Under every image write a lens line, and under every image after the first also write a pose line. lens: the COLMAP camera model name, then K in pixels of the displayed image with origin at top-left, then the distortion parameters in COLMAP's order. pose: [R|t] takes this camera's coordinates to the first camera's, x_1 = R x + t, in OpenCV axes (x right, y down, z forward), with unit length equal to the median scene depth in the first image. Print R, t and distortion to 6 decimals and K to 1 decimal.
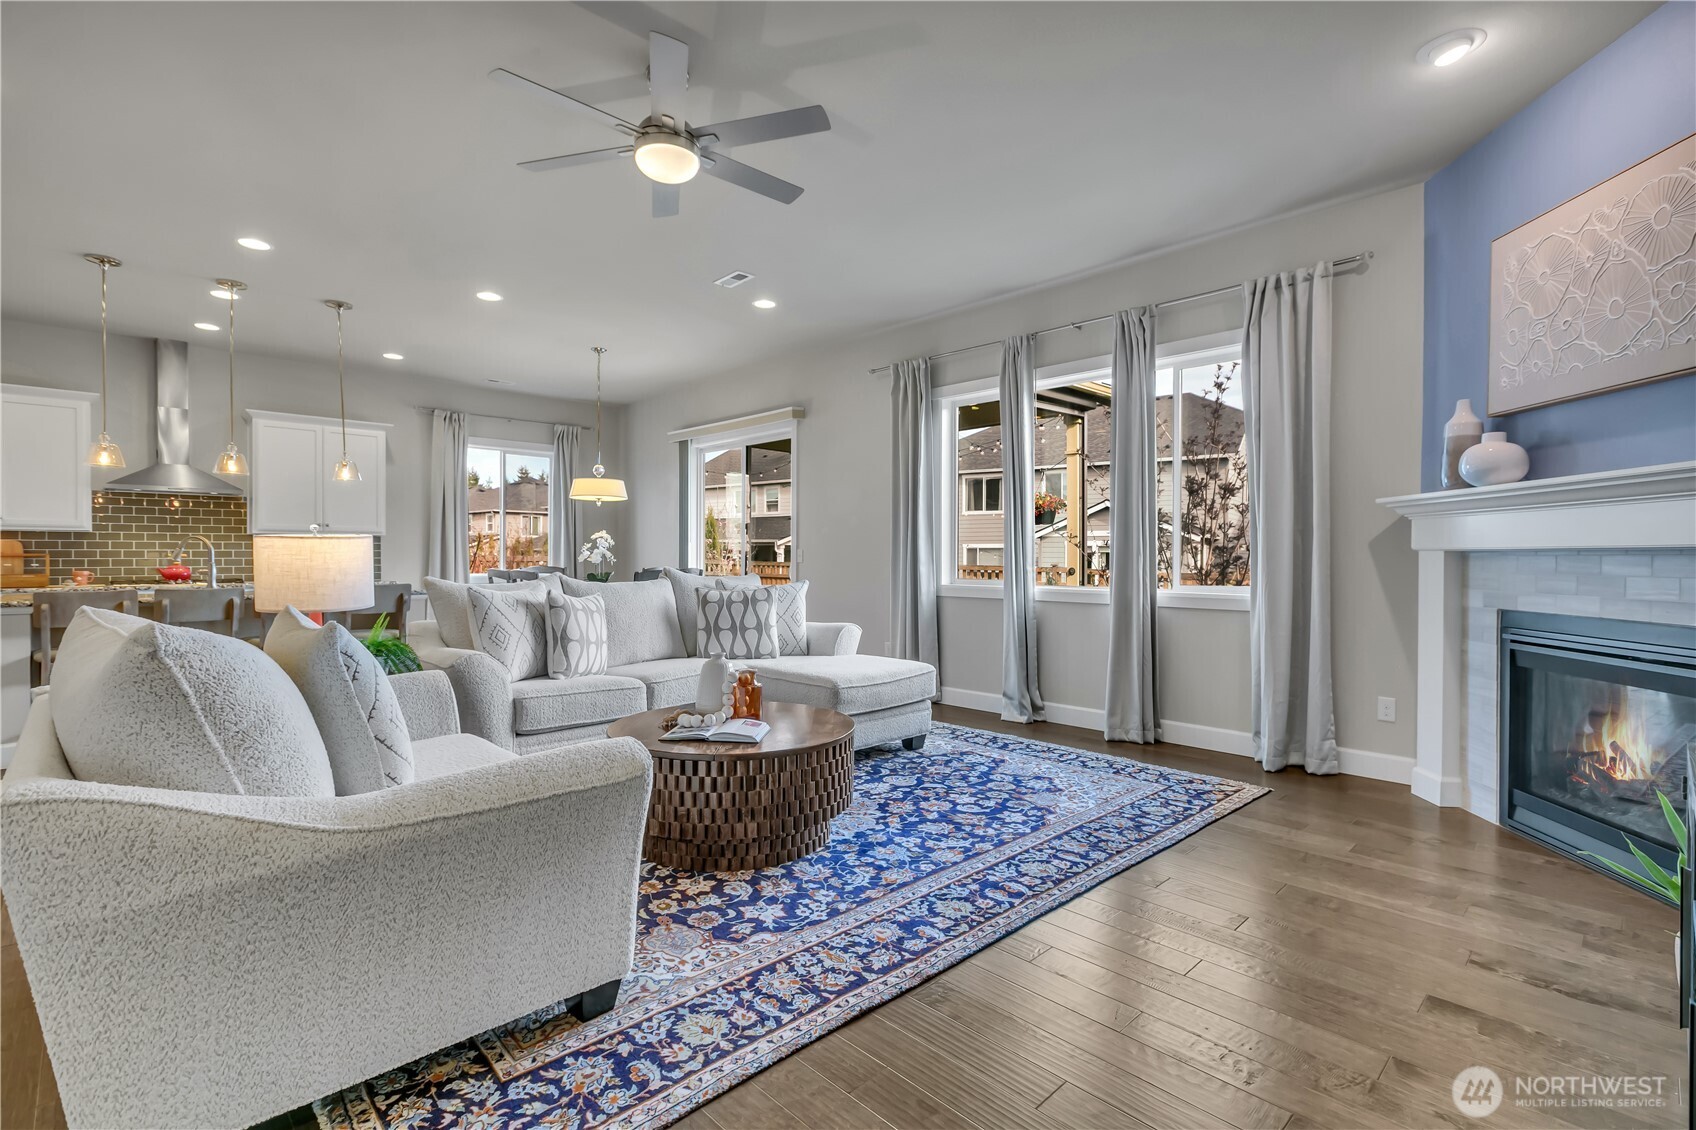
lens RADIAL K [[786.1, 0, 862.3], [0, 786.1, 568.2], [0, 0, 1]] dist [0.000101, 0.000981]
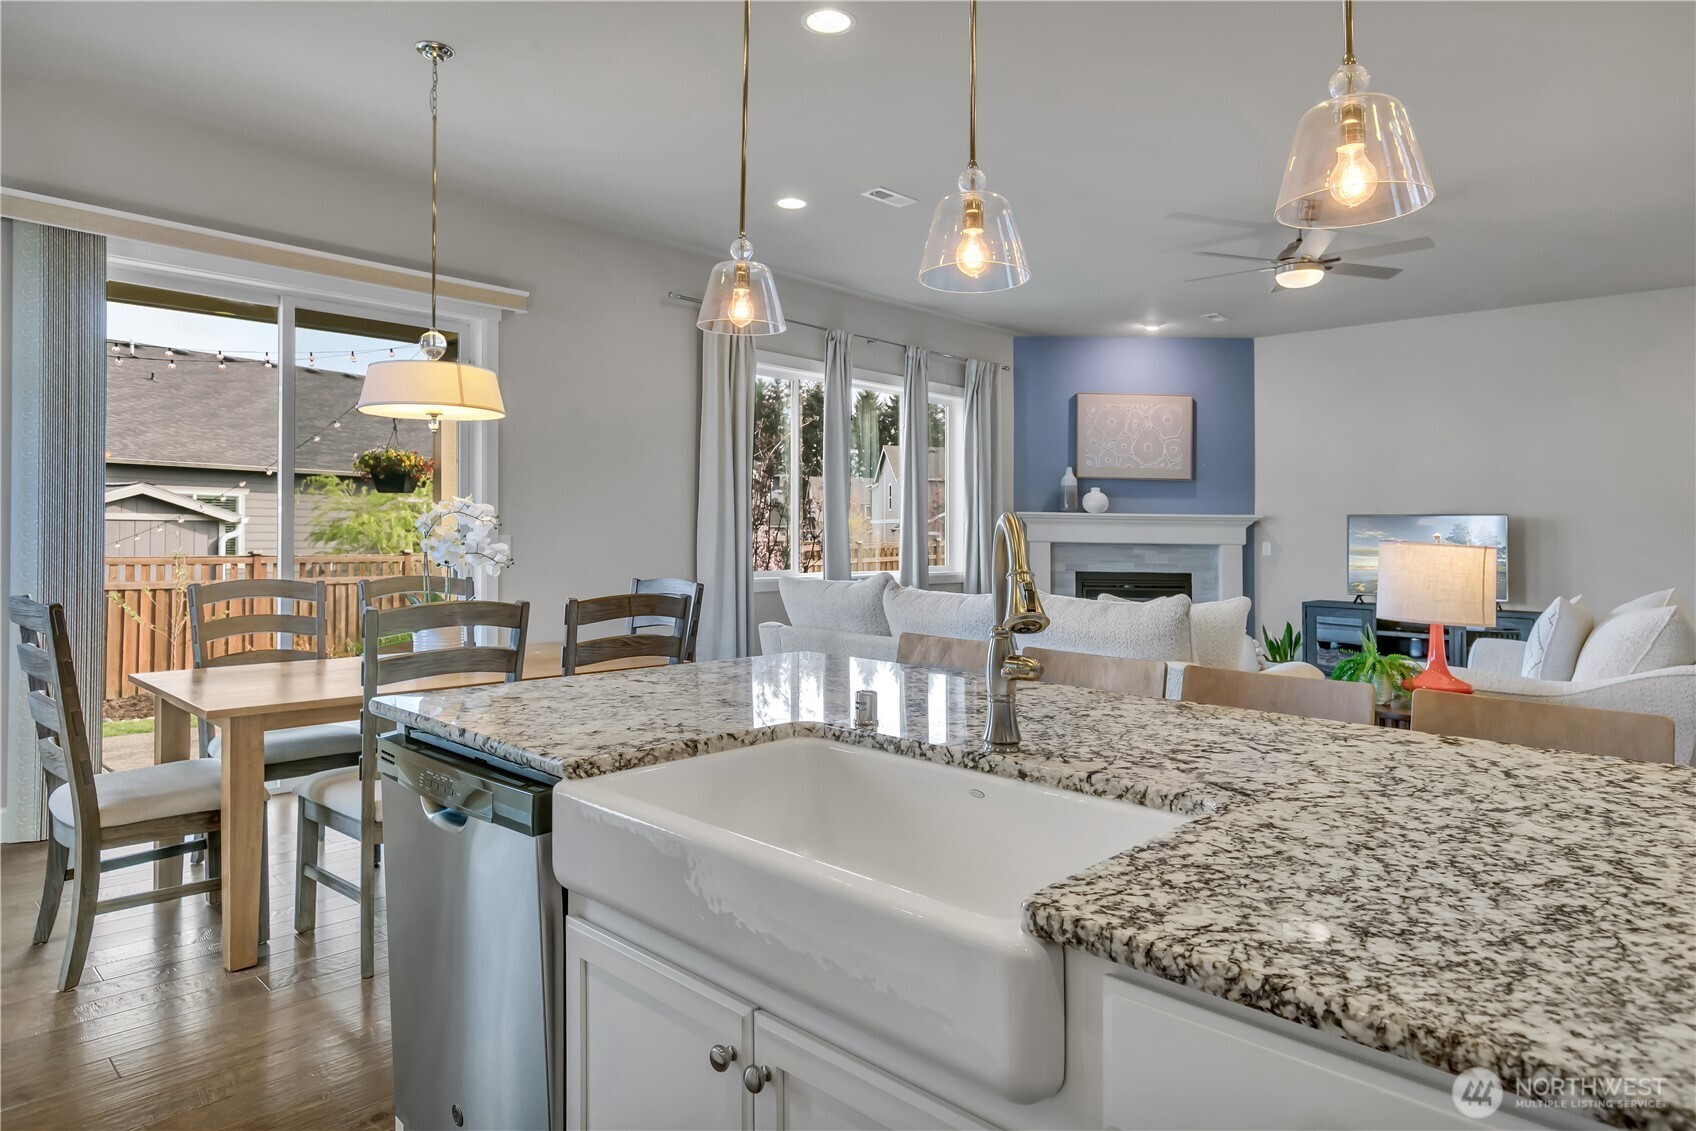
lens RADIAL K [[996.6, 0, 871.1], [0, 996.6, 502.9], [0, 0, 1]] dist [0.003808, 0.000032]
pose [[-0.051955, 0.029060, 0.998227, -1.779575], [0.004781, 0.999572, -0.028850, -0.055185], [-0.998638, 0.003273, -0.052072, 1.679315]]
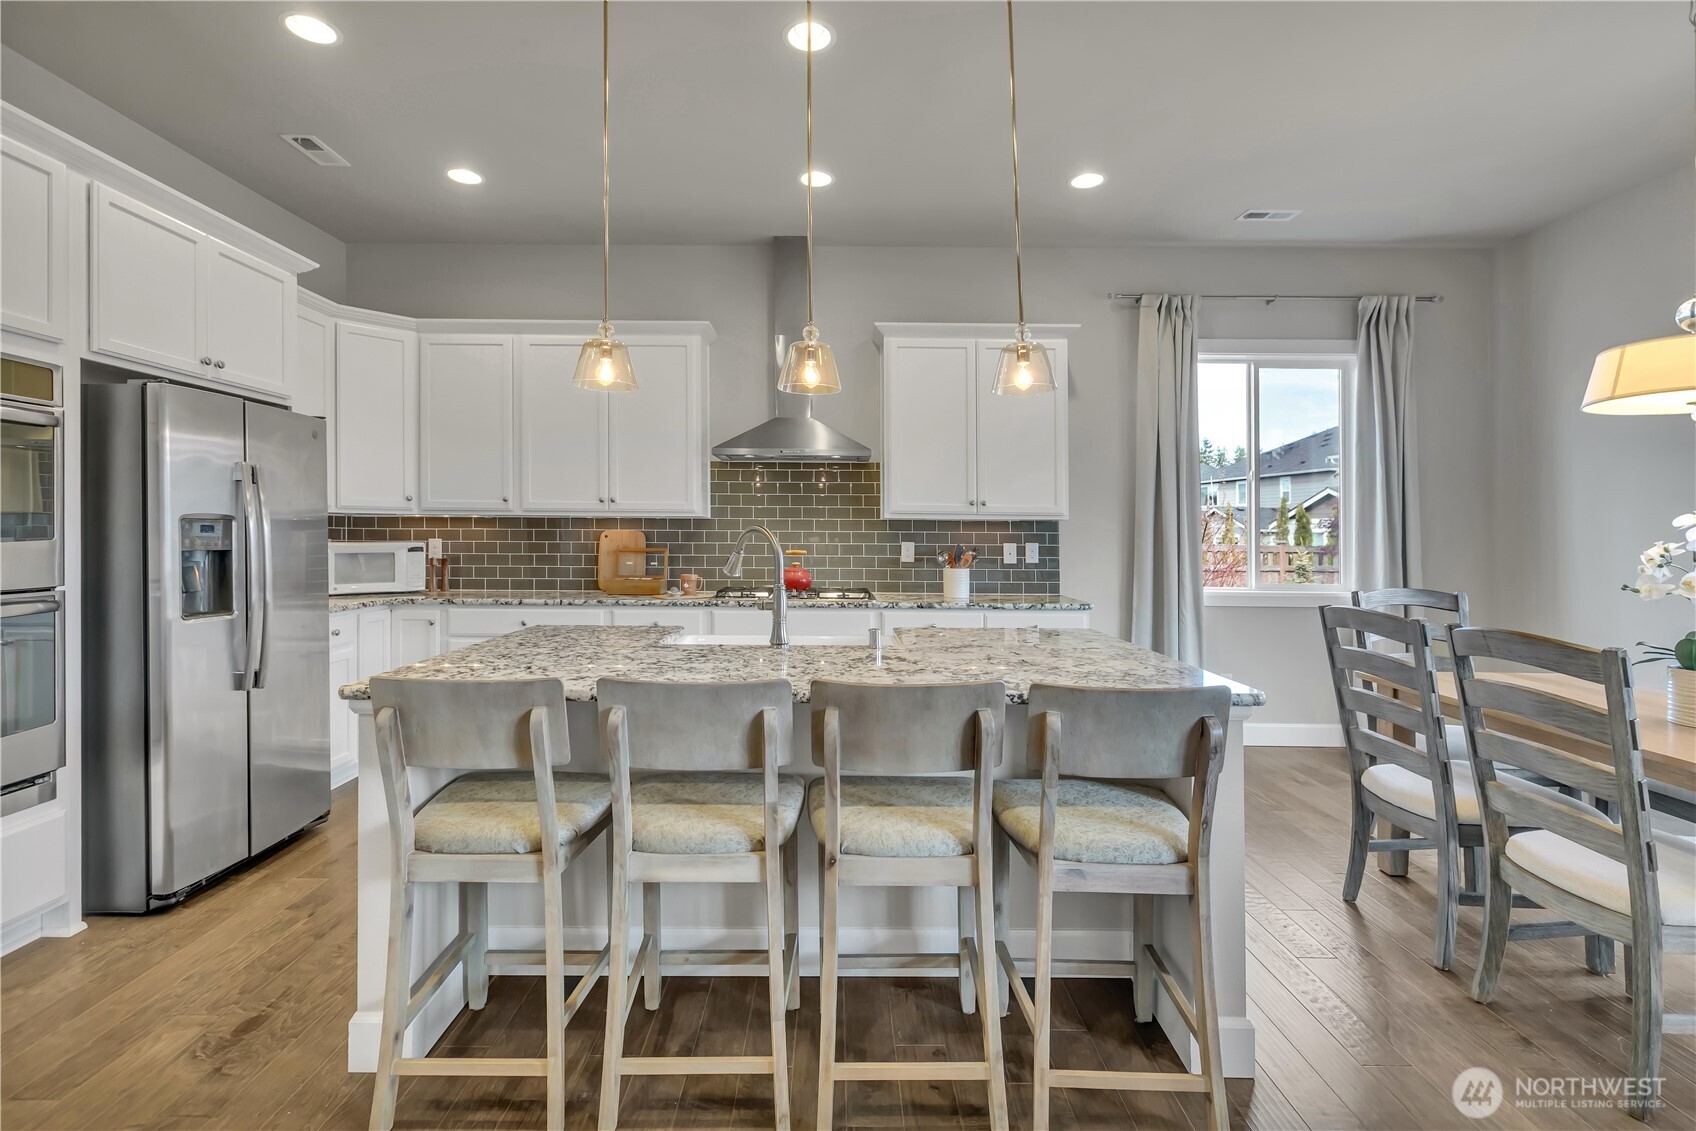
lens RADIAL K [[786.1, 0, 831.0], [0, 786.1, 526.7], [0, 0, 1]] dist [0.000101, 0.000981]
pose [[0.718130, 0.000223, -0.695909, -0.750922], [-0.017657, 0.999684, -0.017900, -0.053025], [0.695685, 0.025142, 0.717907, 1.092900]]
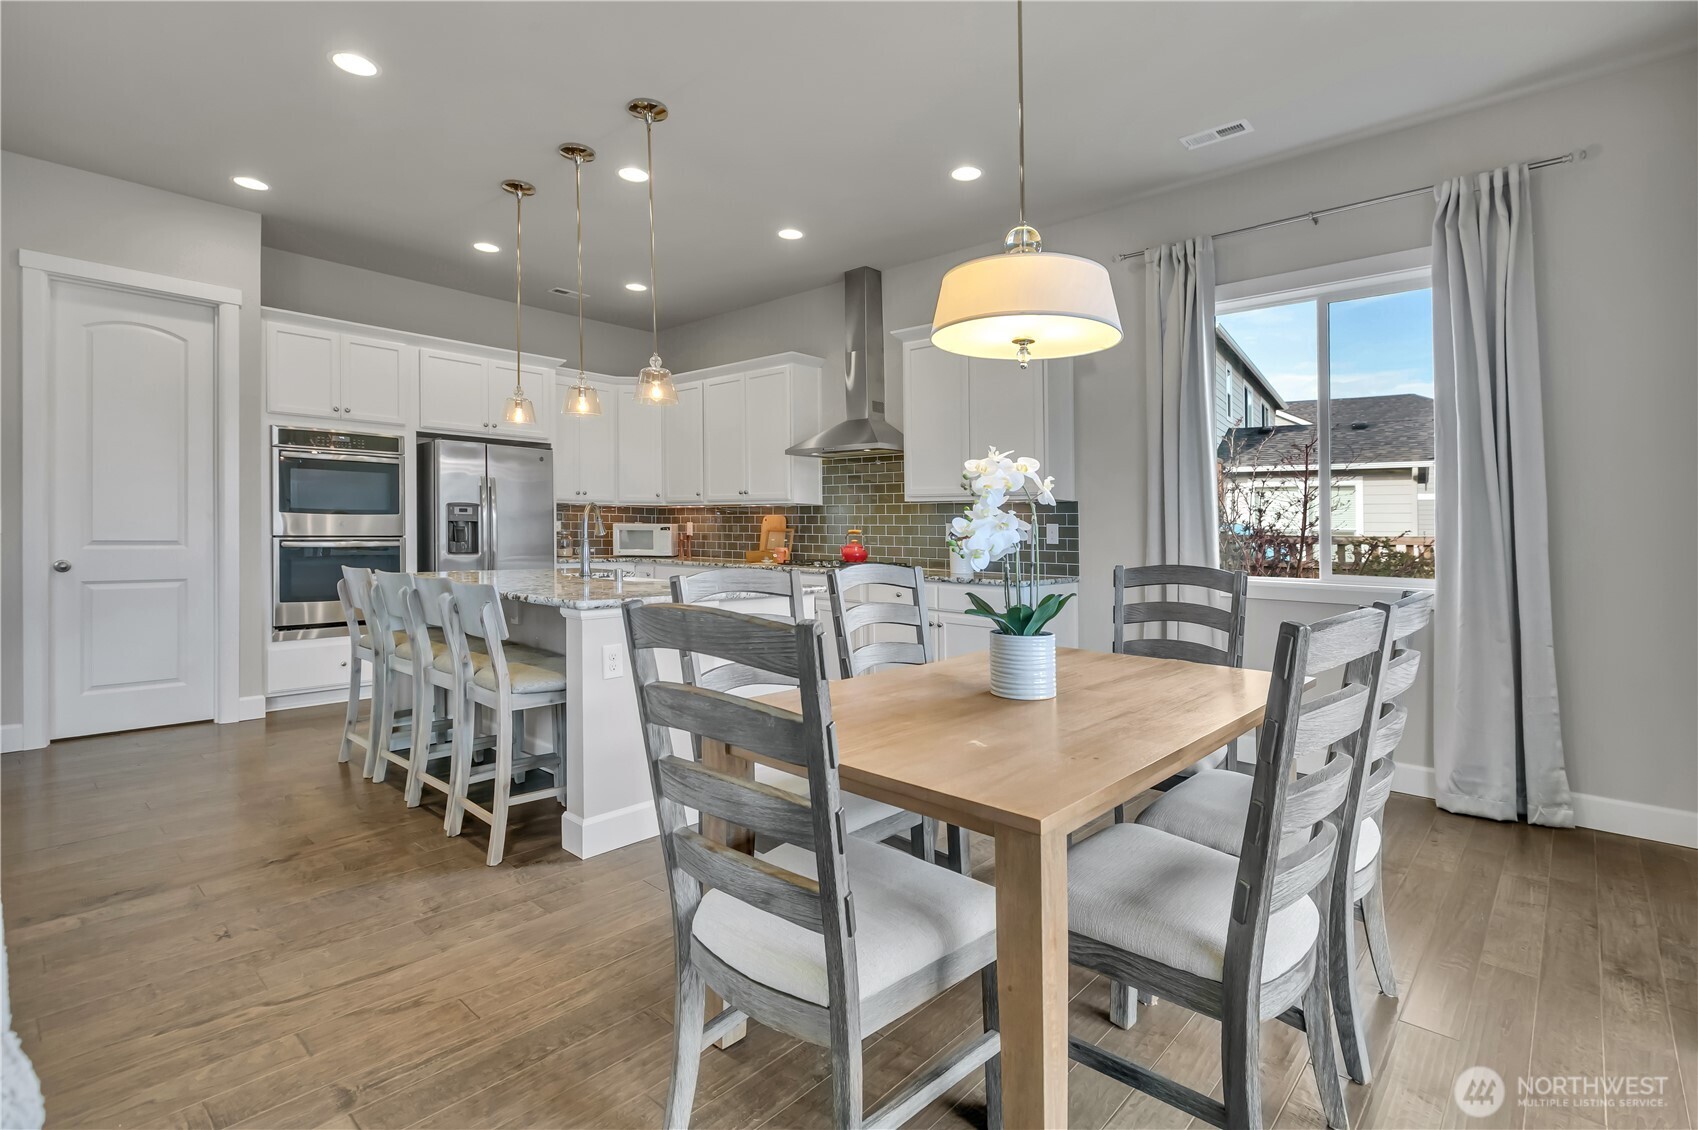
lens RADIAL K [[803.8, 0, 860.9], [0, 803.8, 538.5], [0, 0, 1]] dist [0.006152, -0.000075]
pose [[0.075643, 0.013739, -0.997040, -0.065184], [-0.026496, 0.999580, 0.011764, -0.037410], [0.996783, 0.025528, 0.075975, 1.915191]]
